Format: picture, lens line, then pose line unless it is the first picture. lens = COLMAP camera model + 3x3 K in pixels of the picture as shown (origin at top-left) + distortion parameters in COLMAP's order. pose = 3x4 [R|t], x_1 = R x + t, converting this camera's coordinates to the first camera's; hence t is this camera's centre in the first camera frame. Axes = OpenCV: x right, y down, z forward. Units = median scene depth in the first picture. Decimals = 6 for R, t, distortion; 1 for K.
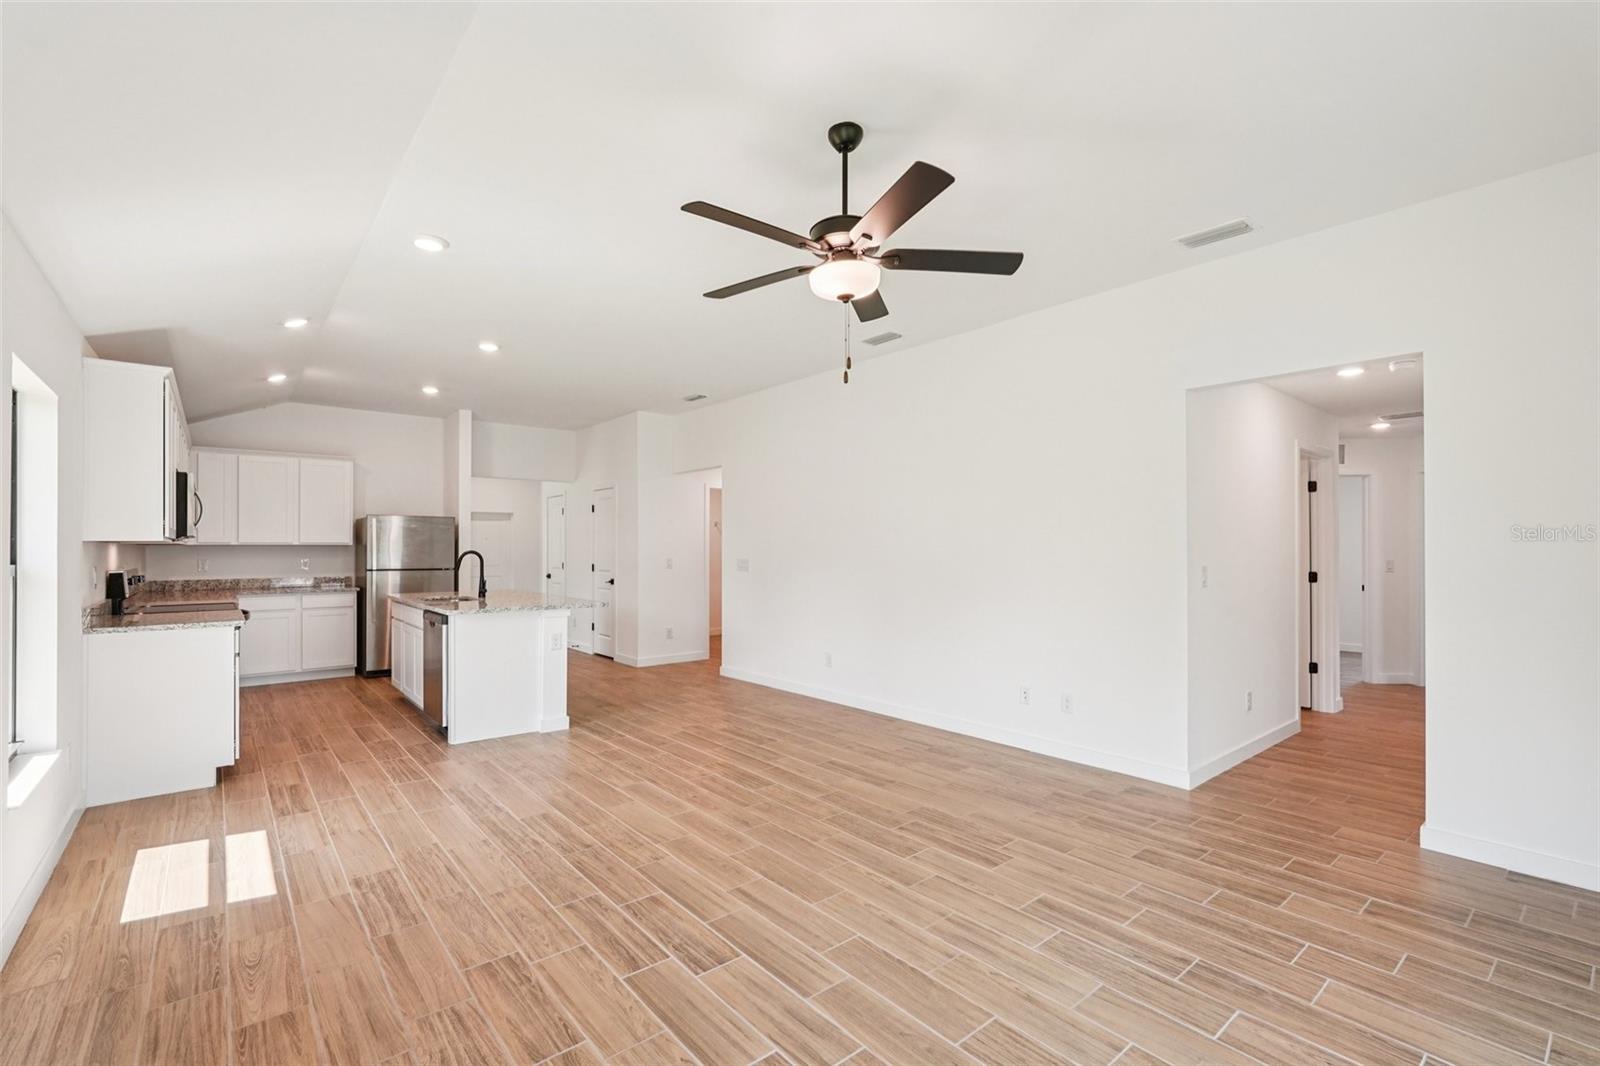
lens RADIAL K [[708.8, 0, 802.6], [0, 708.8, 537.0], [0, 0, 1]] dist [-0.025897, 0.013543]
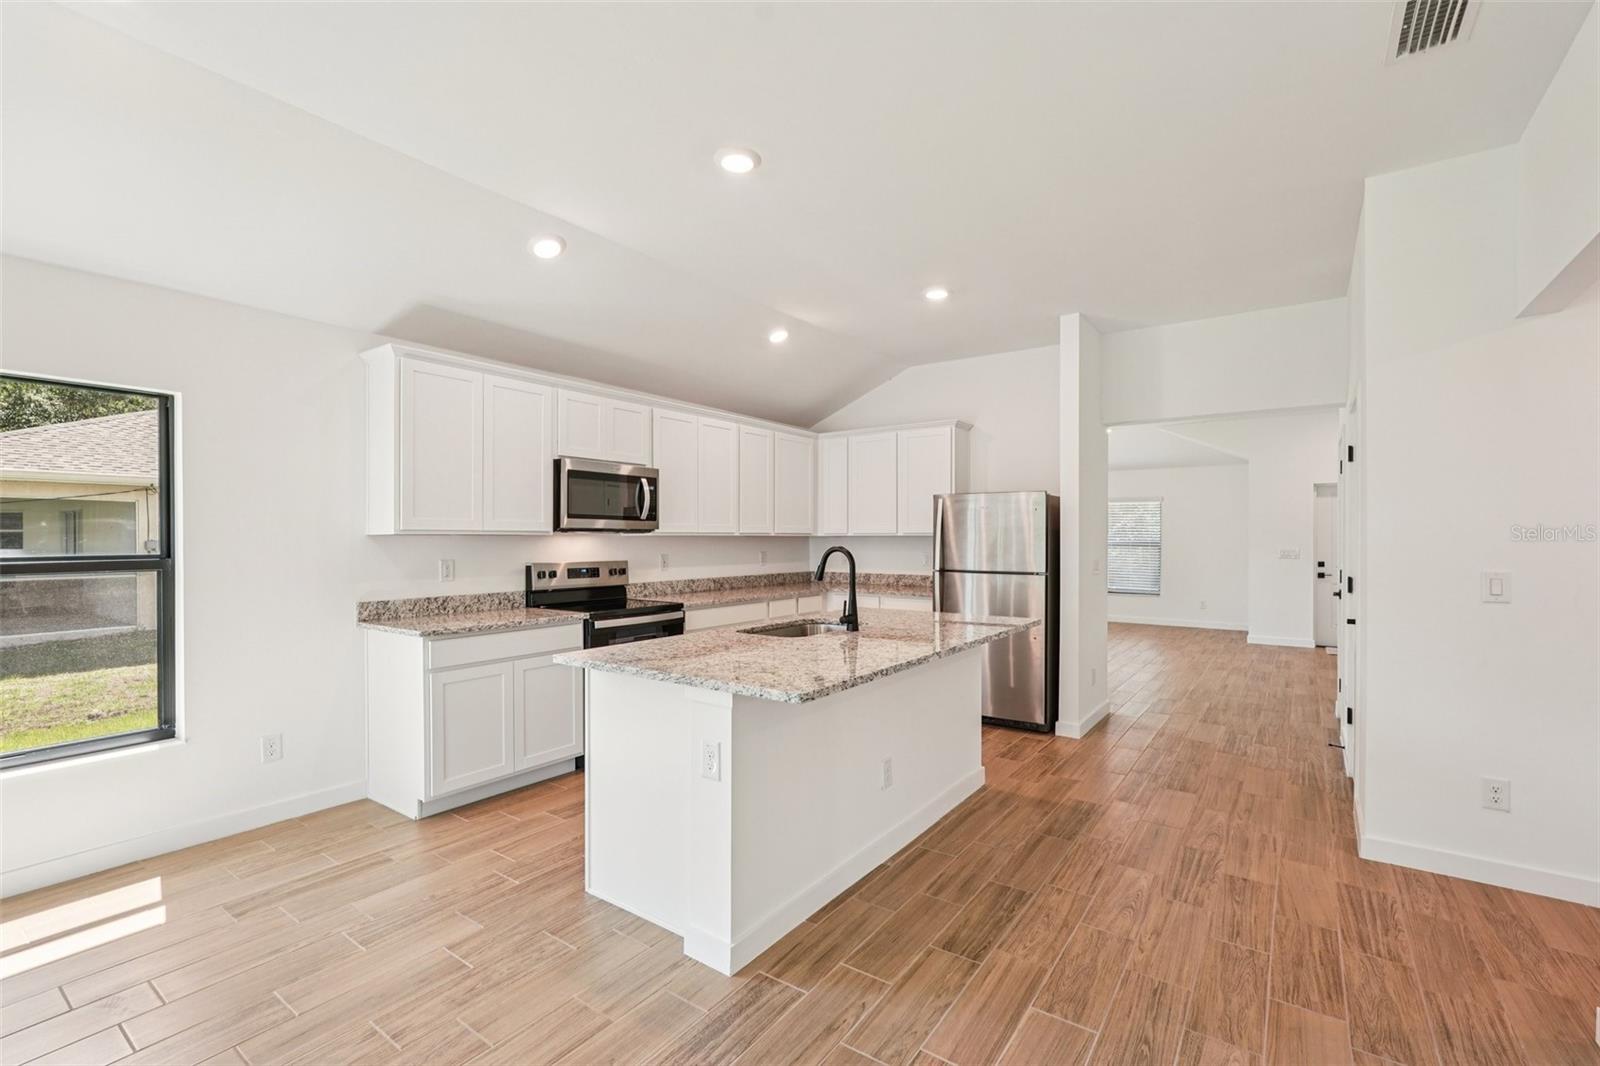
lens RADIAL K [[708.8, 0, 802.6], [0, 708.8, 537.0], [0, 0, 1]] dist [-0.025897, 0.013543]
pose [[0.256333, 0.000886, -0.966588, 0.101567], [0.013234, 0.999903, 0.004426, 0.013180], [0.966498, -0.013927, 0.256296, 1.182806]]
